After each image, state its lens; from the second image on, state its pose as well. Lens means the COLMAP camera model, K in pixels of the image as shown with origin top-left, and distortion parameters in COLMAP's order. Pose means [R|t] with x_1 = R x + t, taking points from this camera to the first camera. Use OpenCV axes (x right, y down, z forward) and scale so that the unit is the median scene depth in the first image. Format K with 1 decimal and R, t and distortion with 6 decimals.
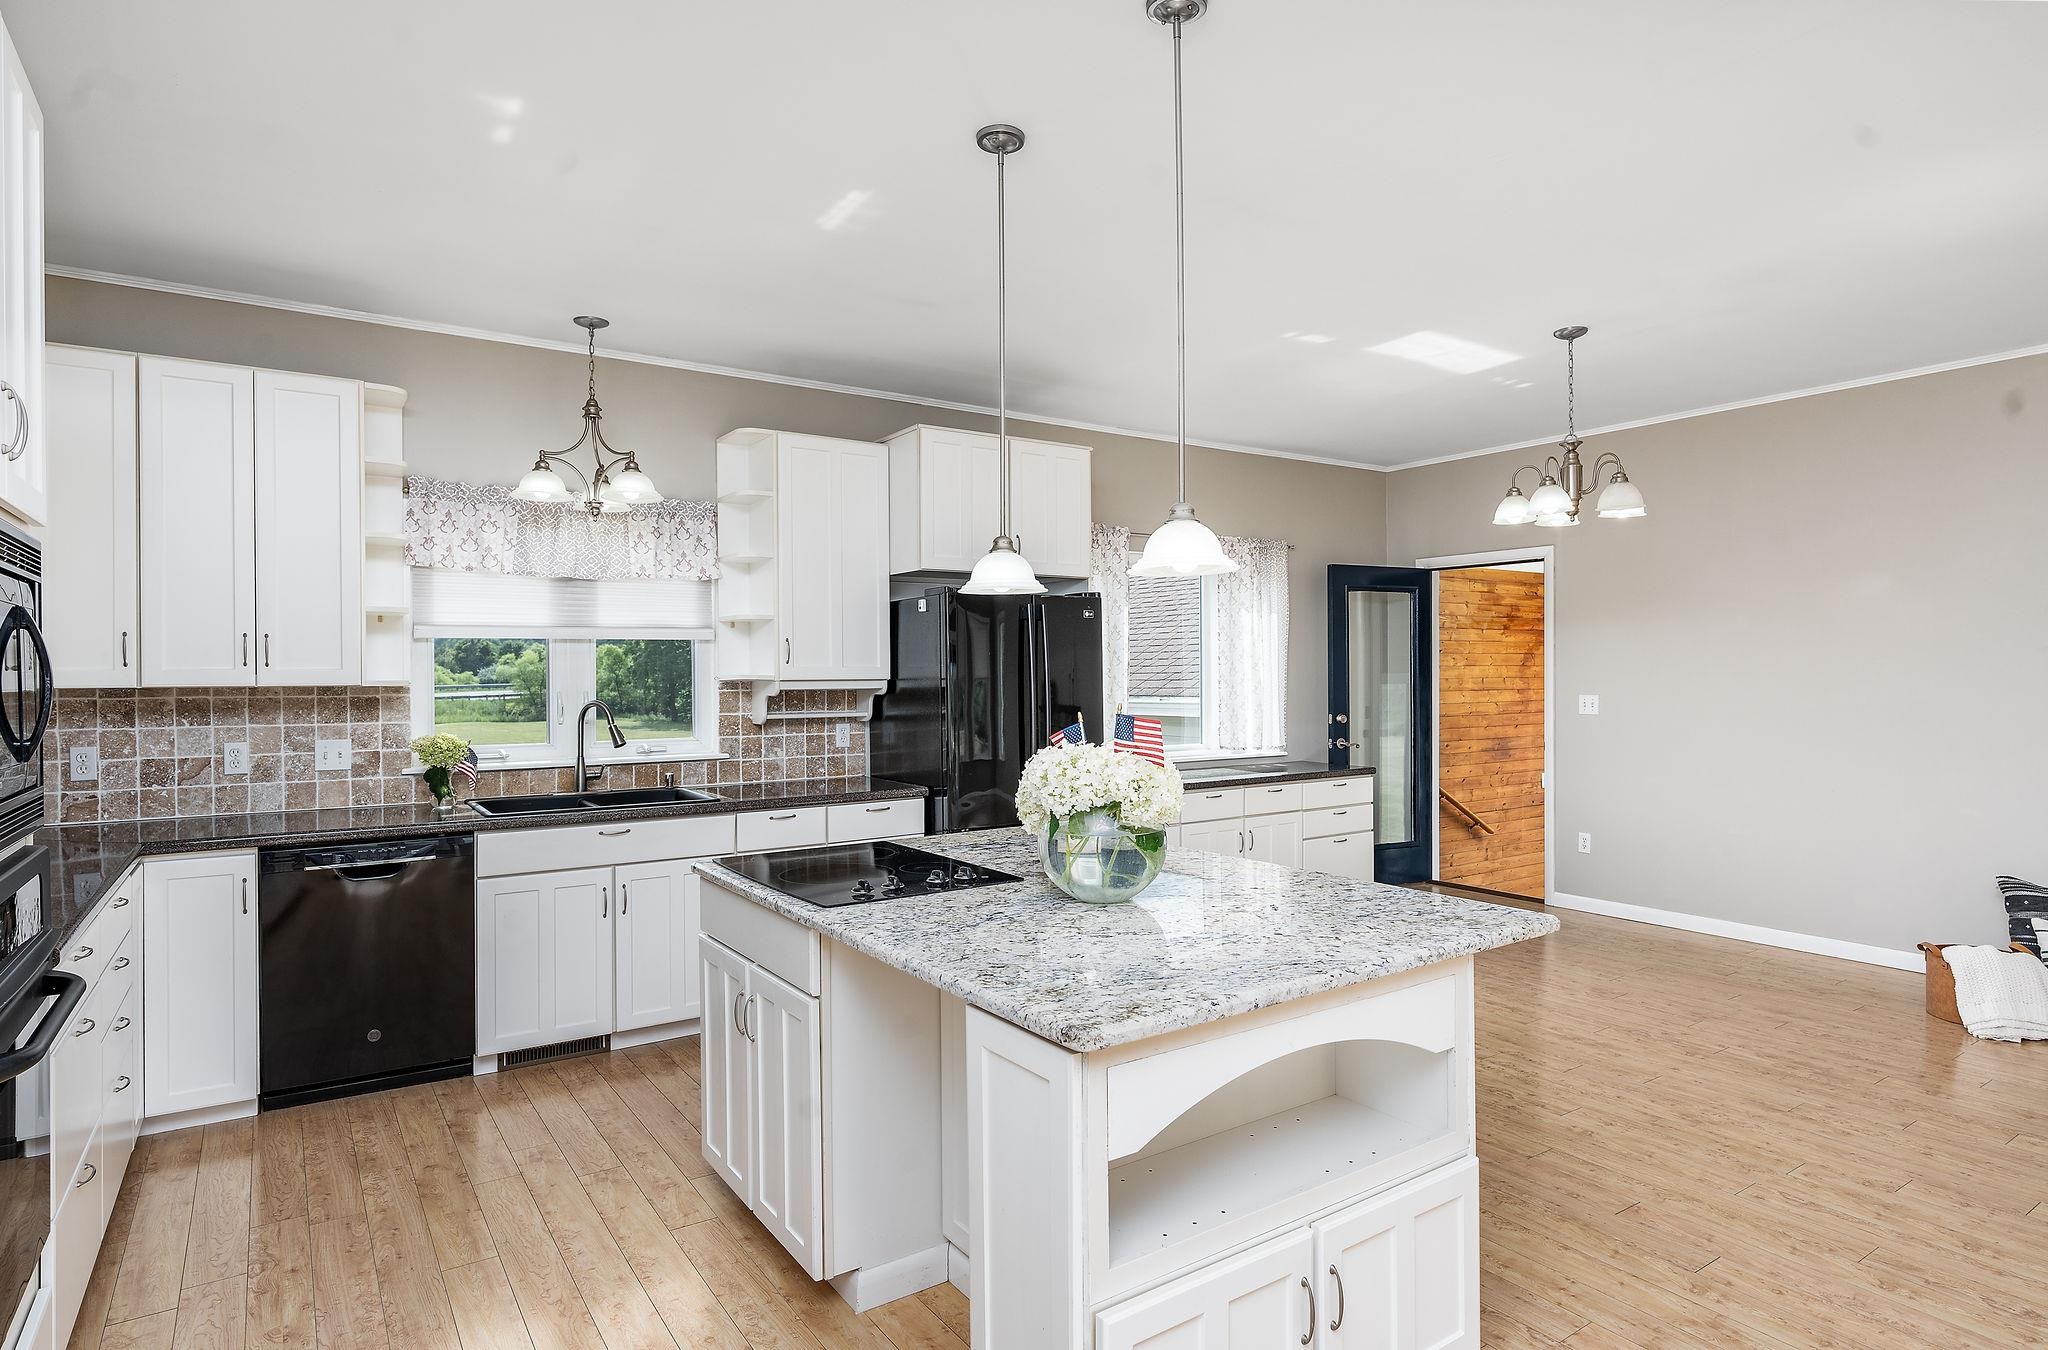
lens RADIAL K [[1097.1, 0, 1017.5], [0, 1097.1, 672.3], [0, 0, 1]] dist [-0.000631, 0.000893]
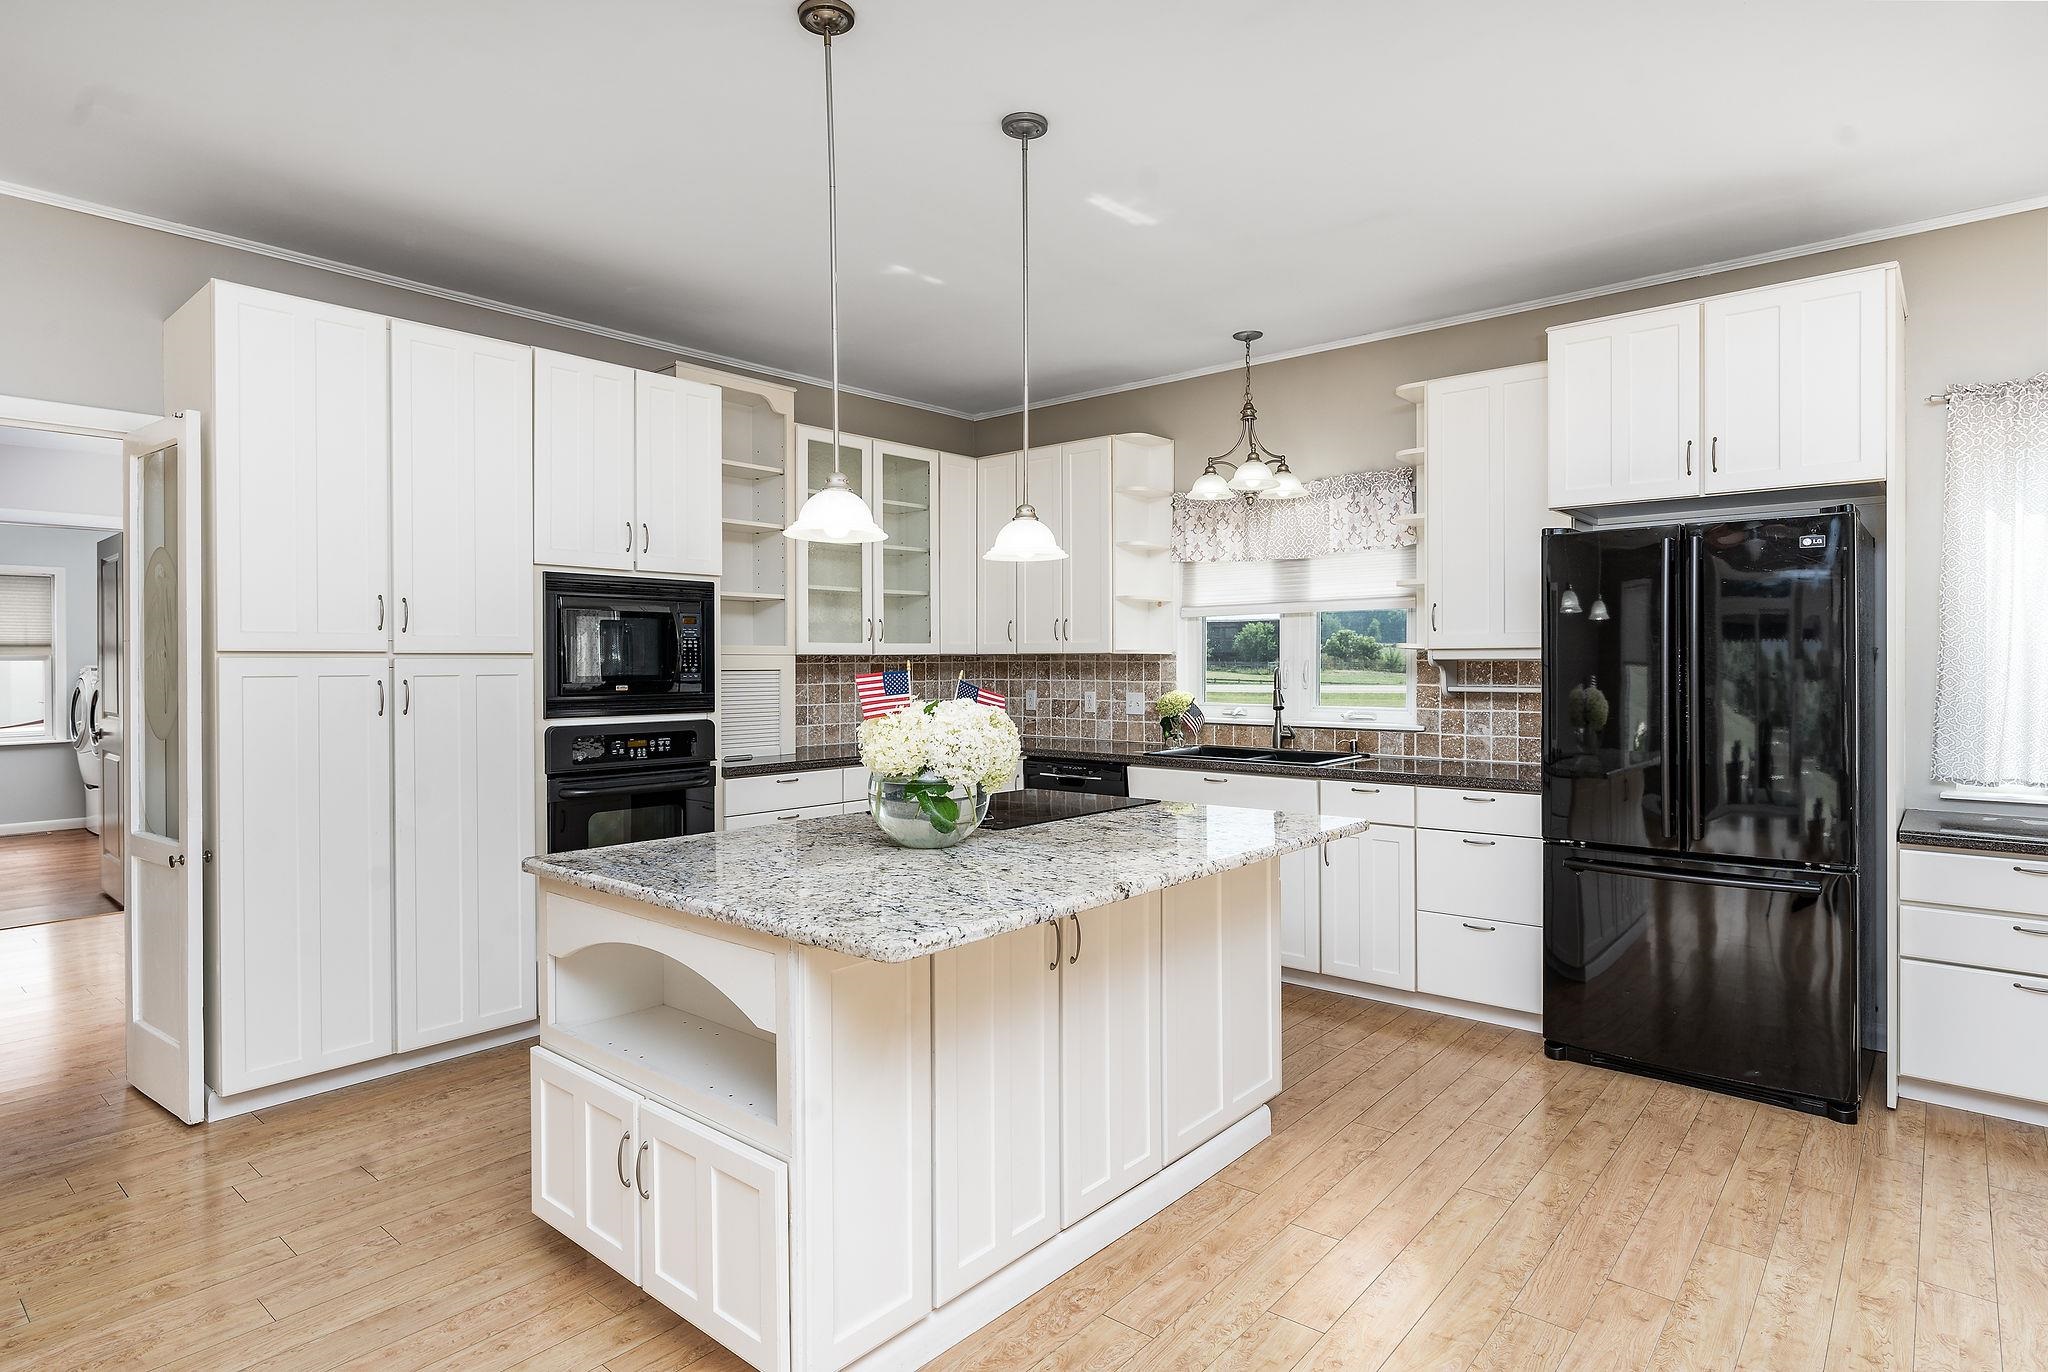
lens RADIAL K [[1096.0, 0, 1016.0], [0, 1096.0, 660.7], [0, 0, 1]] dist [-0.002706, -0.000376]
pose [[0.261019, 0.003868, -0.965326, 0.660086], [0.002453, 0.999986, 0.004670, 0.013468], [0.965330, -0.003587, 0.261006, 0.474301]]
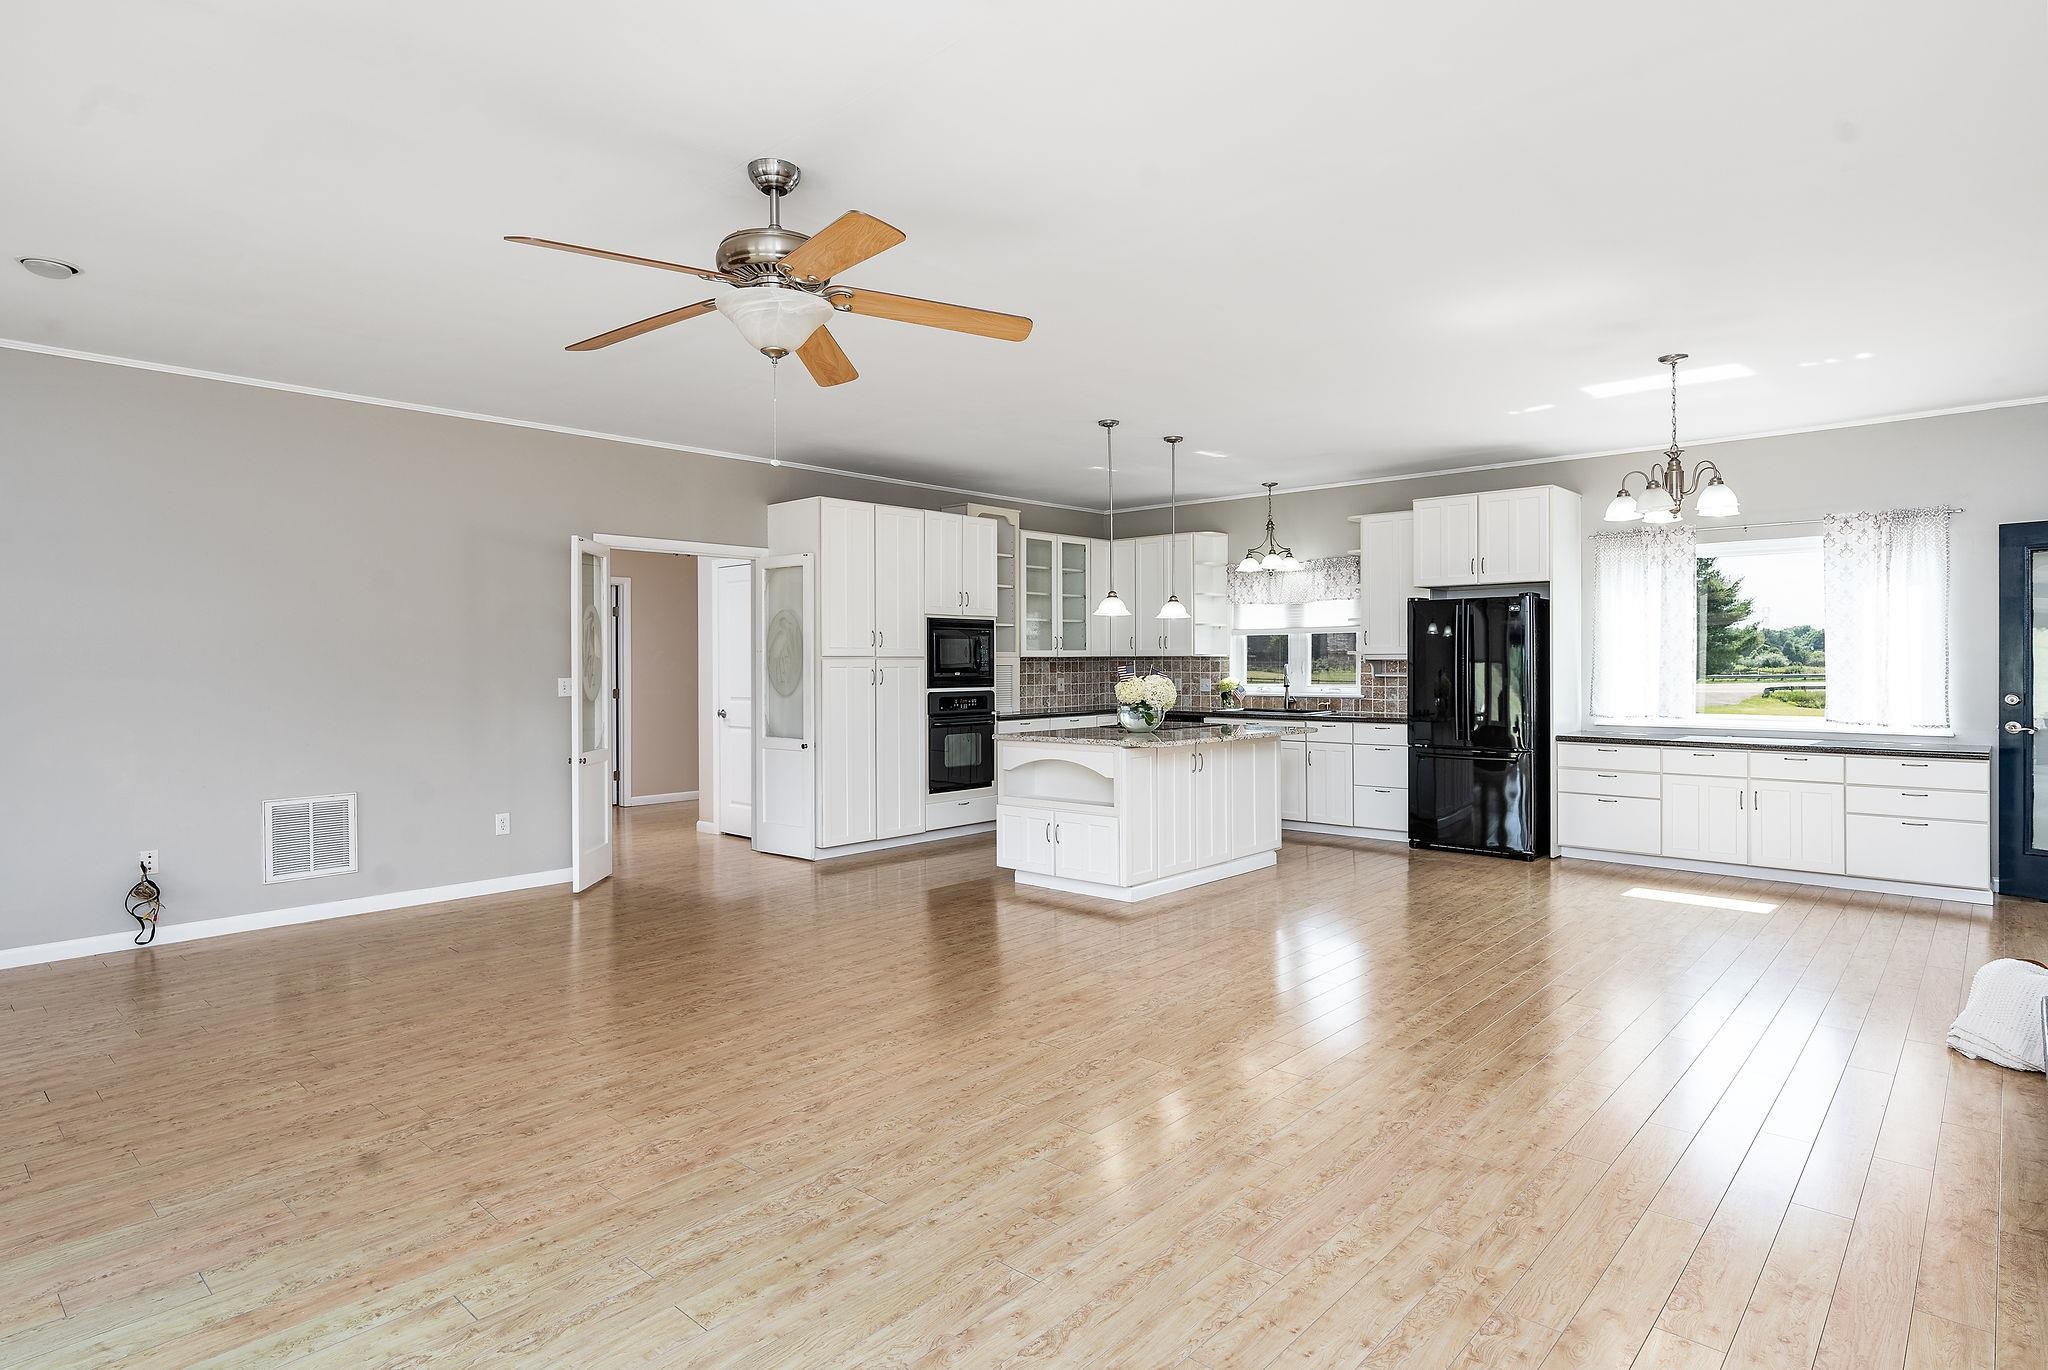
lens RADIAL K [[1094.1, 0, 1021.8], [0, 1094.1, 661.0], [0, 0, 1]] dist [-0.002571, -0.000432]
pose [[0.235809, 0.004715, -0.971788, 1.561220], [0.002654, 0.999981, 0.005495, 0.007839], [0.971796, -0.003875, 0.235792, 0.041966]]
